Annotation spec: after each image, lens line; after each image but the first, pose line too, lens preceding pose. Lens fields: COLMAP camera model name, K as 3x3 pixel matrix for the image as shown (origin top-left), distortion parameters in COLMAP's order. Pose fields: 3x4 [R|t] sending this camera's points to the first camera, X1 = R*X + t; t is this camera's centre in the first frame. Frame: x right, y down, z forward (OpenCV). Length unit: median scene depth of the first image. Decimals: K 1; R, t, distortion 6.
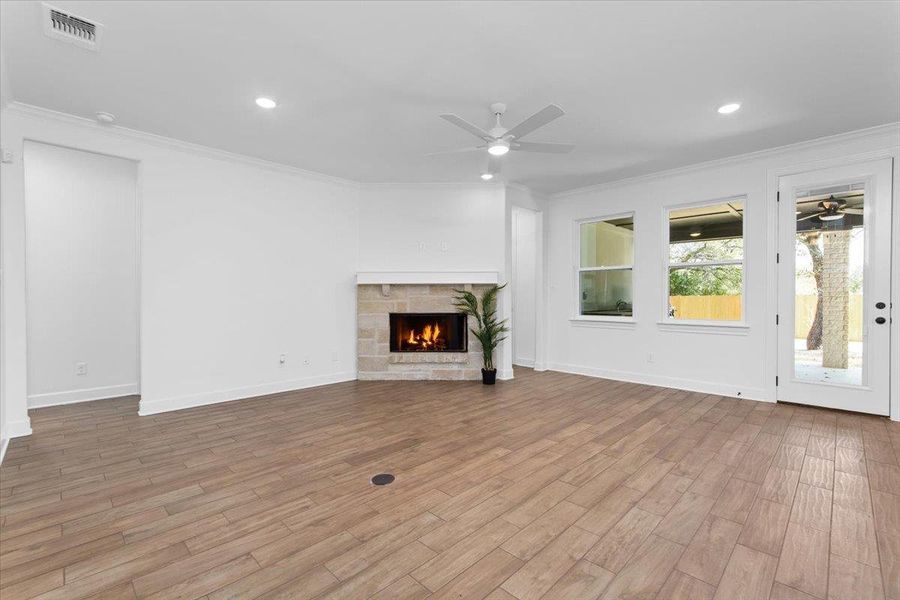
lens RADIAL K [[396.0, 0, 444.8], [0, 396.0, 298.4], [0, 0, 1]] dist [-0.001913, 0.000331]
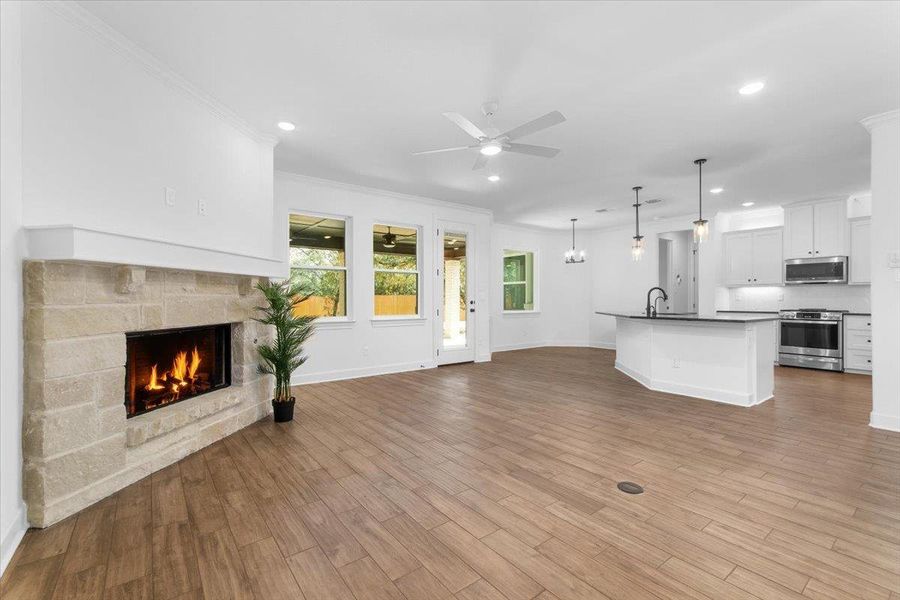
lens RADIAL K [[396.0, 0, 444.8], [0, 396.0, 298.4], [0, 0, 1]] dist [-0.001913, 0.000331]
pose [[0.135979, 0.001329, 0.990711, -0.535782], [0.003338, 0.999993, -0.001800, 0.000758], [-0.990706, 0.003552, 0.135973, 0.605212]]
